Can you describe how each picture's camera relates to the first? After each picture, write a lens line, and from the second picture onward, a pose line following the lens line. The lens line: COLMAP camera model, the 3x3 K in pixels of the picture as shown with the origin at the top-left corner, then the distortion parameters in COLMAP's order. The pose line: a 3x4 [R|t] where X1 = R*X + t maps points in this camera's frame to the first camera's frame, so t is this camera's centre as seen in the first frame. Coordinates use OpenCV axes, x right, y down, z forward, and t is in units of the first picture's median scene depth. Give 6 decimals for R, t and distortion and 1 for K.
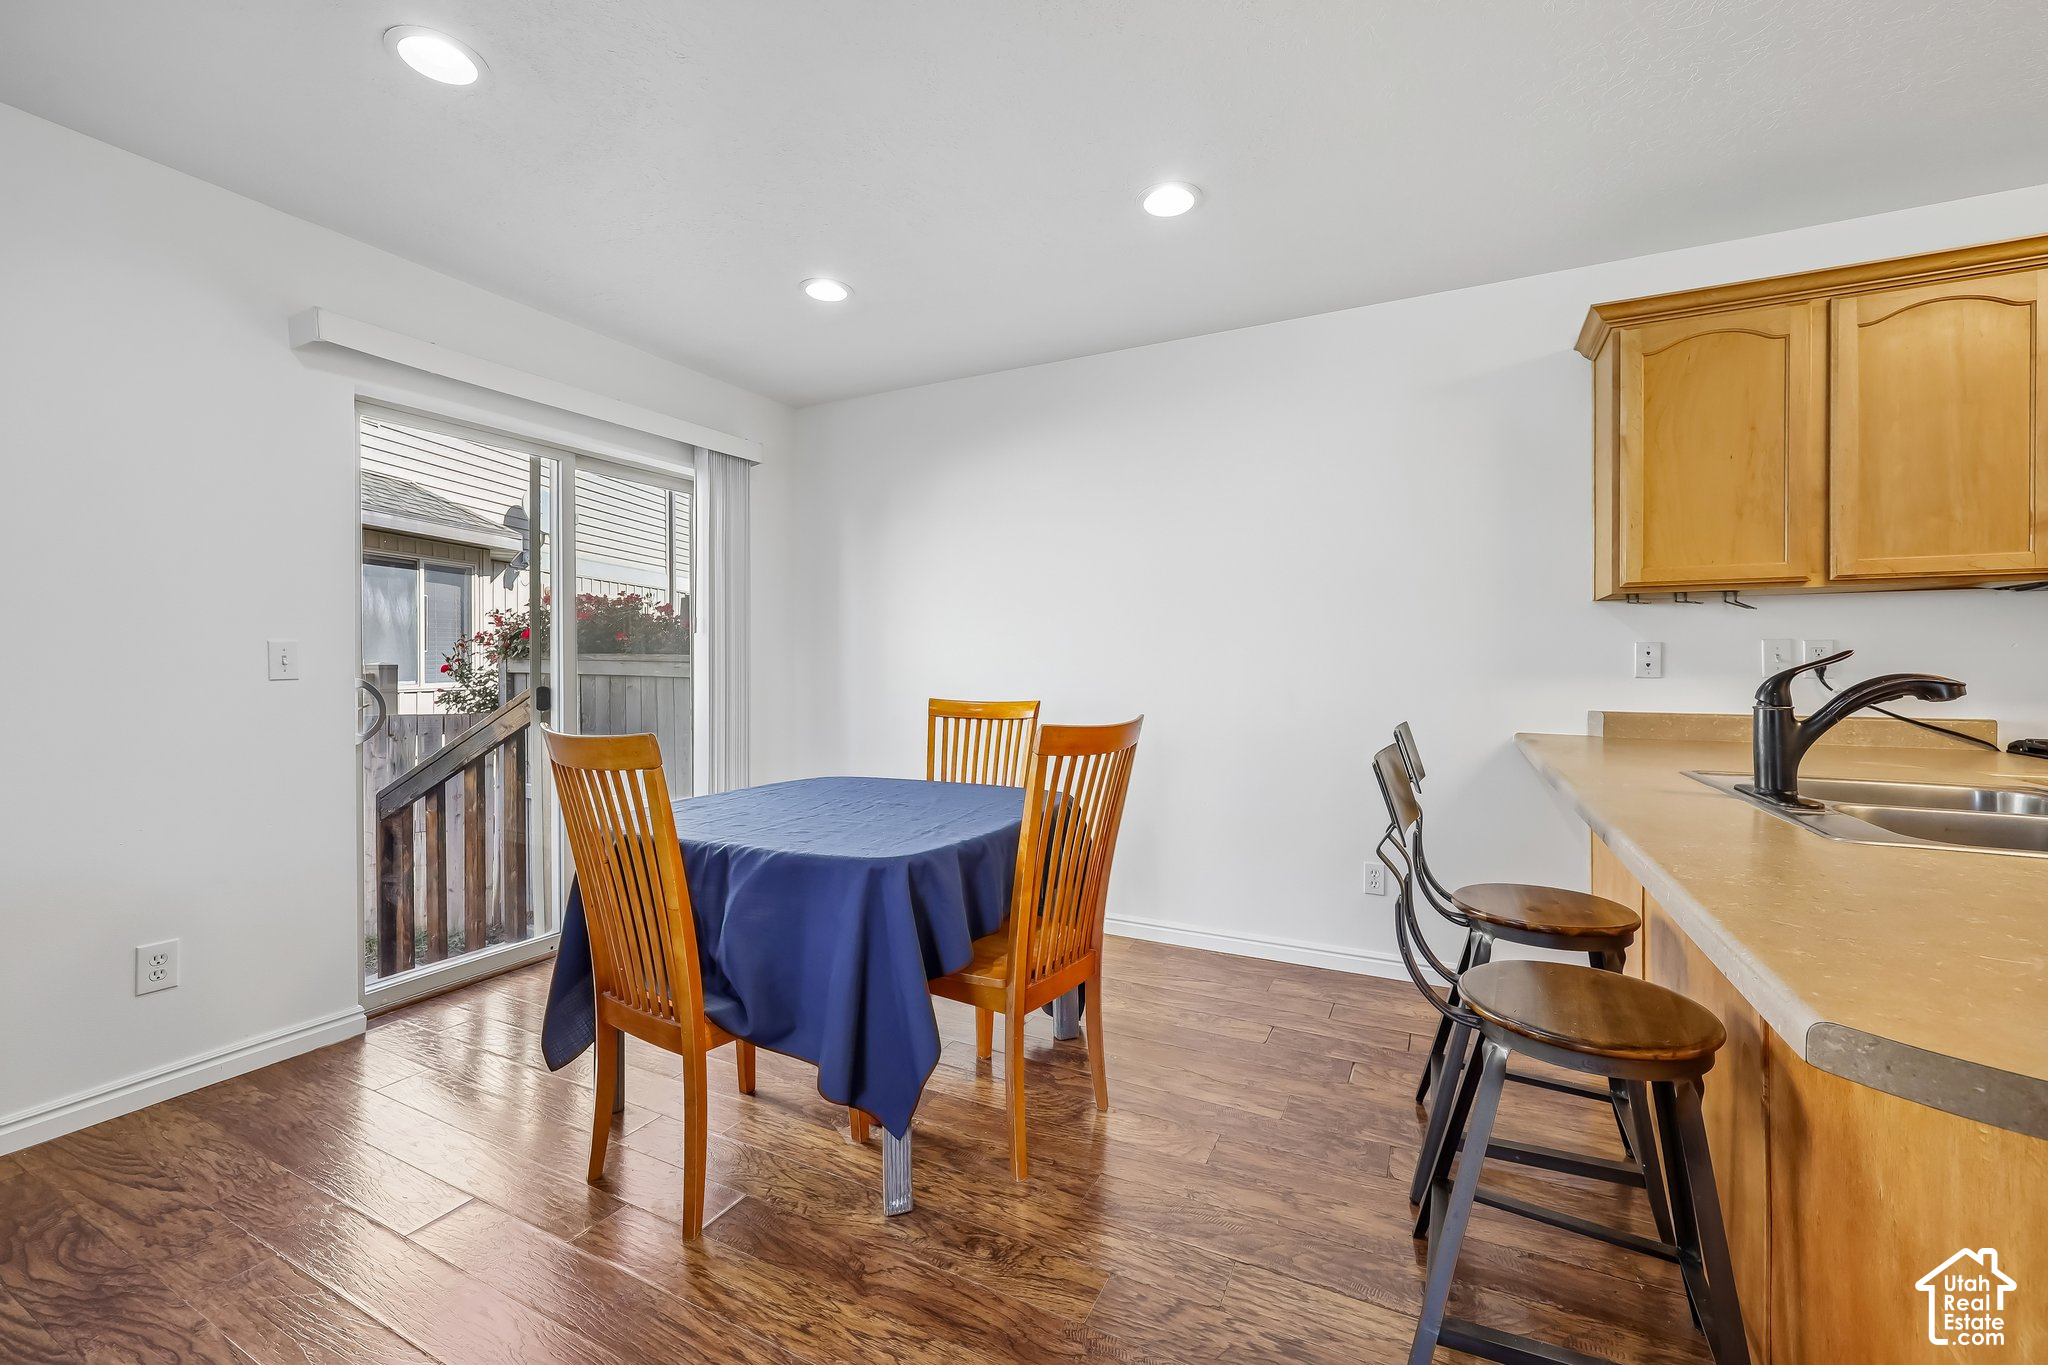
lens RADIAL K [[830.1, 0, 1002.8], [0, 830.1, 670.3], [0, 0, 1]] dist [-0.000838, 0.000353]
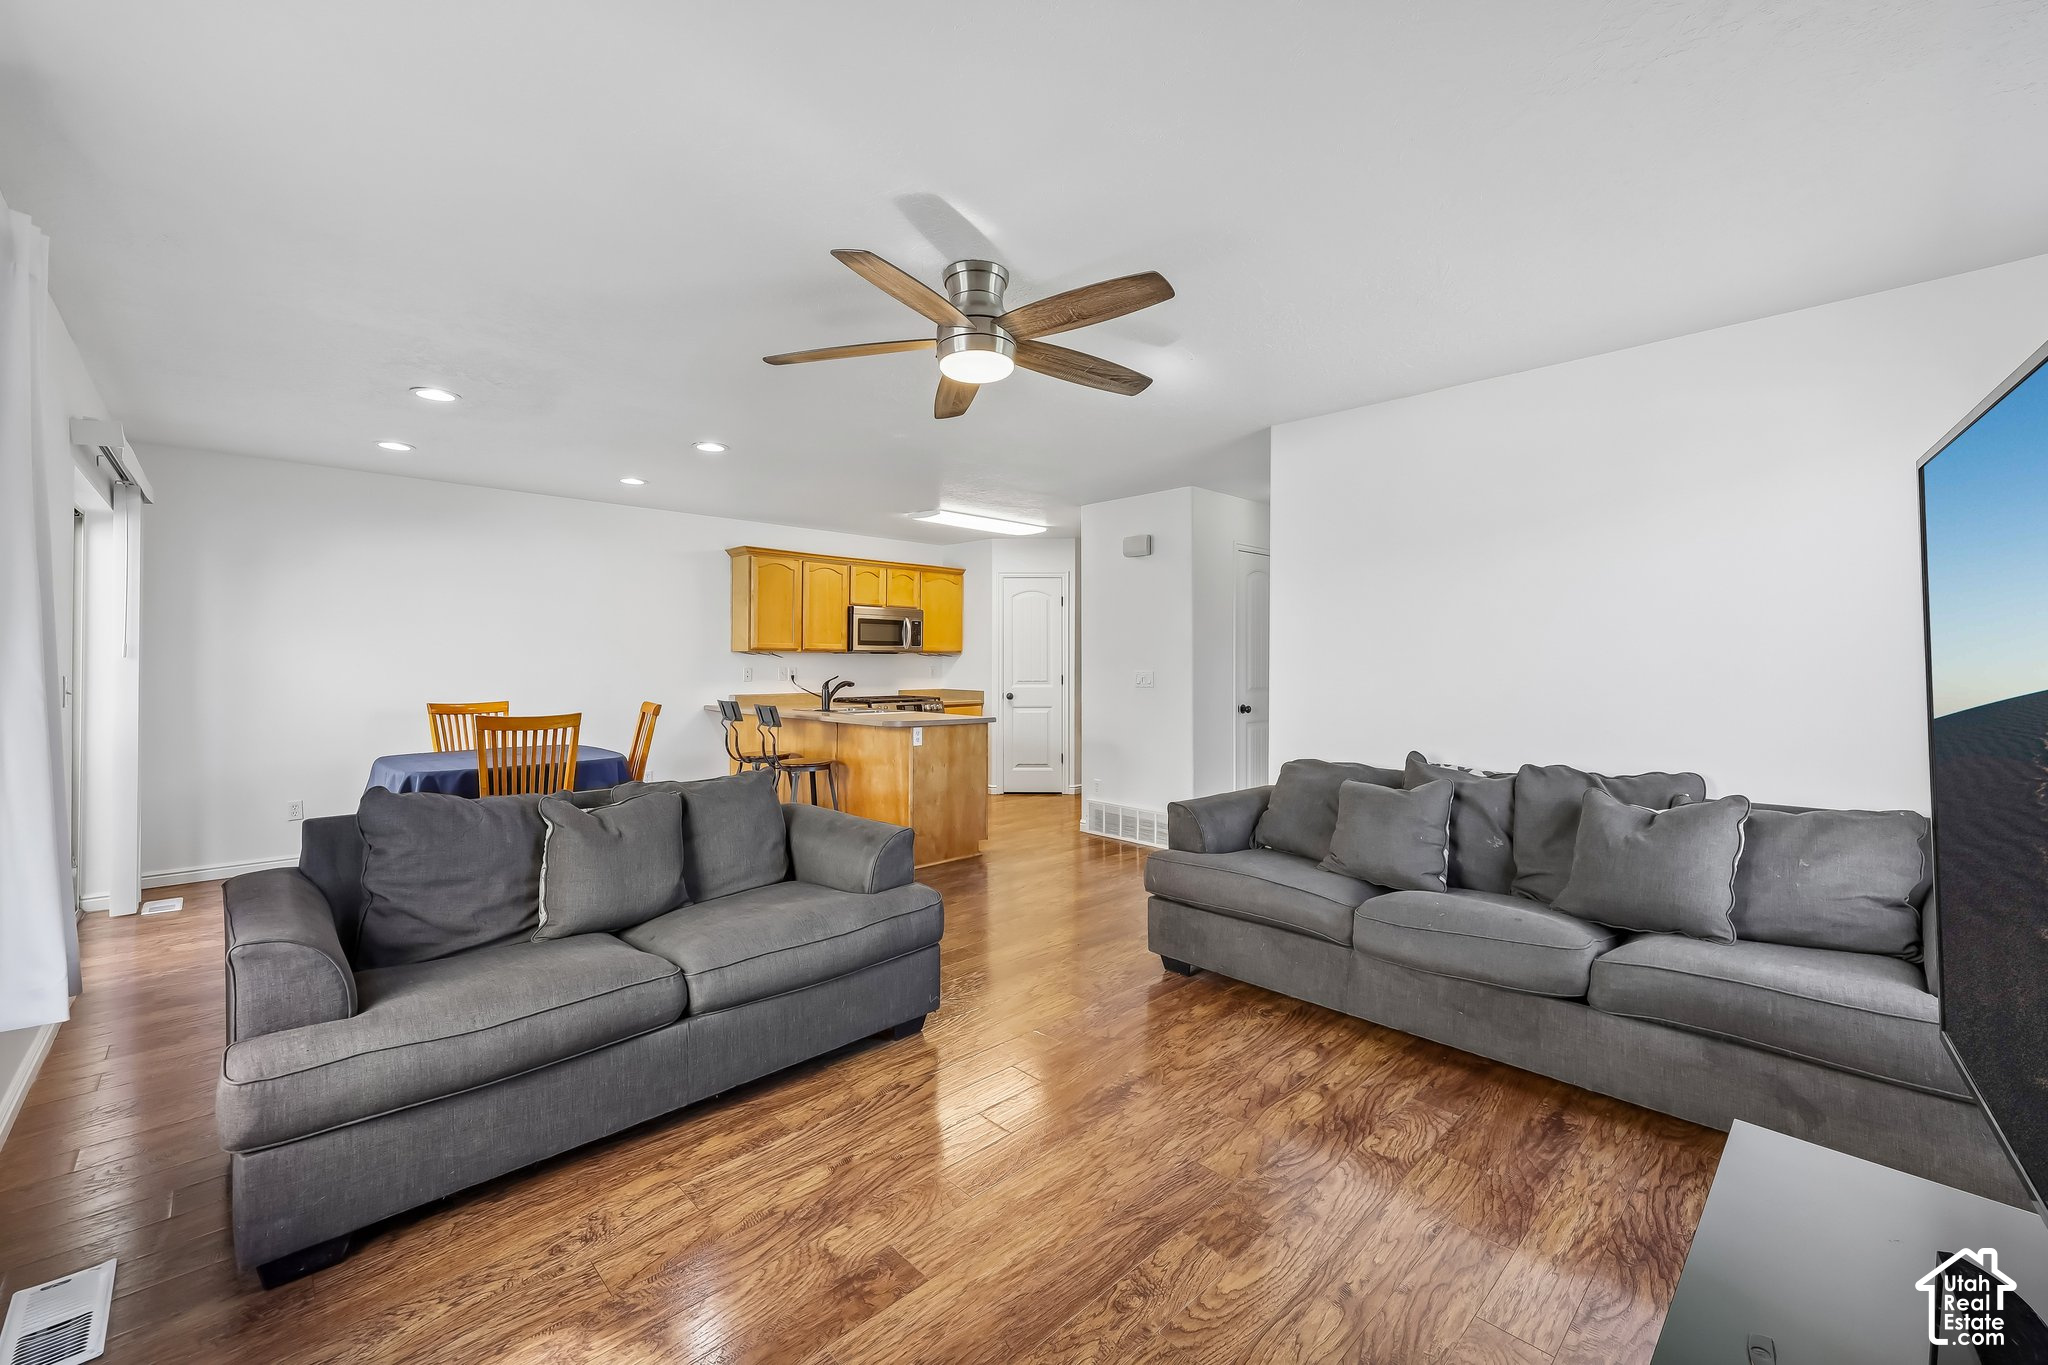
lens RADIAL K [[816.2, 0, 1022.5], [0, 816.2, 659.9], [0, 0, 1]] dist [-0.000845, -0.000003]
pose [[0.319495, 0.003731, 0.947581, -1.657162], [0.003167, 0.999982, -0.005006, -0.051907], [-0.947583, 0.004601, 0.319478, -0.771588]]
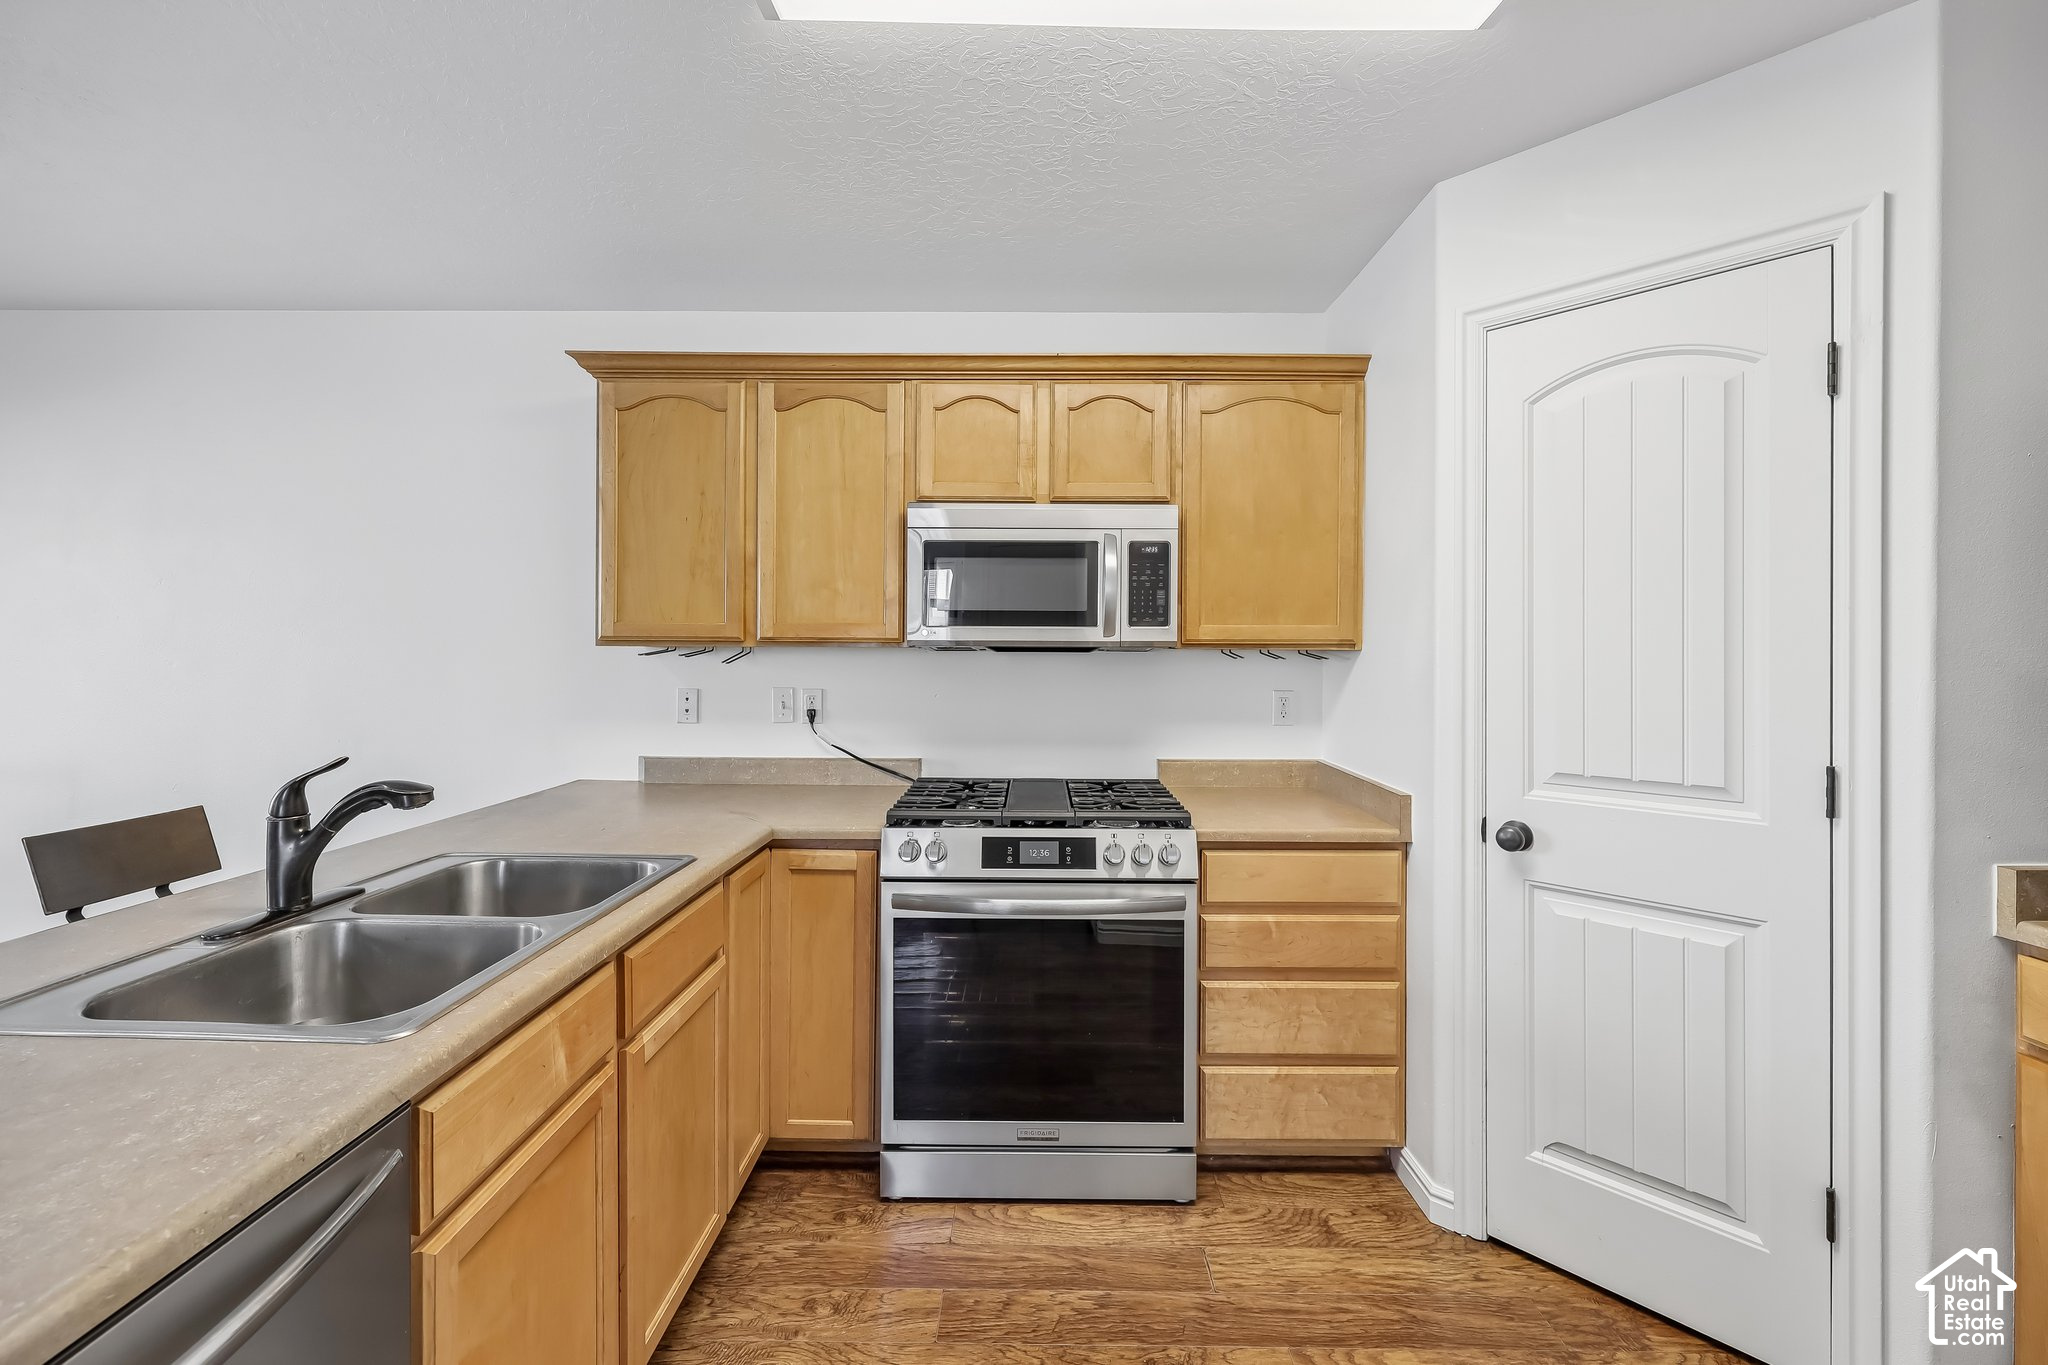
lens RADIAL K [[828.8, 0, 1025.3], [0, 828.8, 649.1], [0, 0, 1]] dist [0.000842, 0.000132]
pose [[0.891931, 0.007949, 0.452102, 0.809840], [-0.004574, 0.999953, -0.008556, -0.089208], [-0.452149, 0.005564, 0.891925, -0.122175]]
